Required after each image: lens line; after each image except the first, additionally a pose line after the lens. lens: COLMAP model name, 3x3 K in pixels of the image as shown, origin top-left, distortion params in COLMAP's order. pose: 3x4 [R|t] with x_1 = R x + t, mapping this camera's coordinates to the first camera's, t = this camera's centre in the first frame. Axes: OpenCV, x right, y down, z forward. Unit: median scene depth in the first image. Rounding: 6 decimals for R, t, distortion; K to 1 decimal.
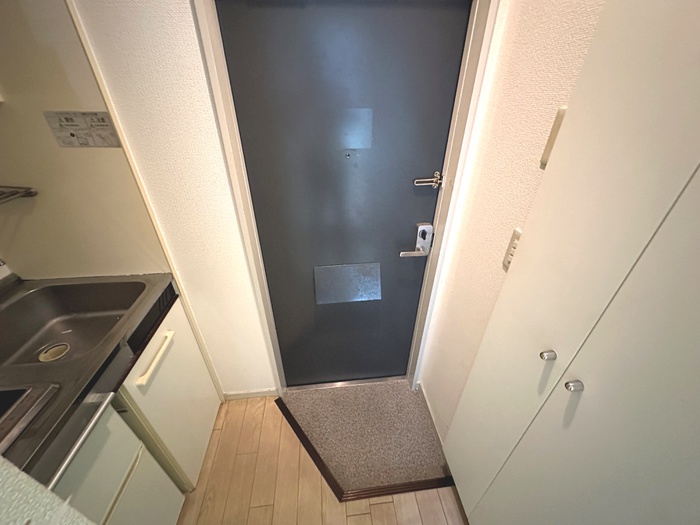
lens RADIAL K [[280.7, 0, 349.2], [0, 280.7, 265.9], [0, 0, 1]] dist [-0.001861, 0.000368]
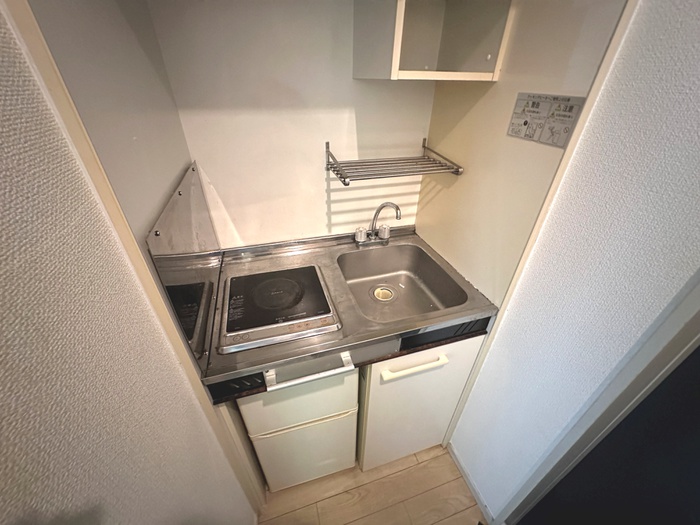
lens RADIAL K [[280.7, 0, 351.1], [0, 280.7, 264.5], [0, 0, 1]] dist [-0.001861, 0.000368]
pose [[0.196218, 0.537162, -0.820339, -0.177615], [-0.531475, 0.761317, 0.371389, -0.173336], [0.824034, 0.363117, 0.434872, 0.346963]]
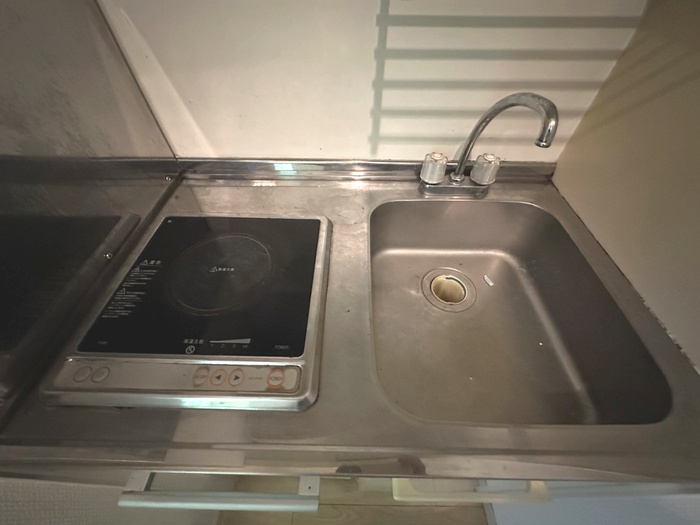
lens RADIAL K [[280.7, 0, 351.1], [0, 280.7, 263.4], [0, 0, 1]] dist [-0.001861, 0.000368]
pose [[-0.122937, 0.754005, -0.645262, -0.709741], [-0.530057, 0.499796, 0.685013, -0.049898], [0.839003, 0.426239, 0.338223, 0.617297]]
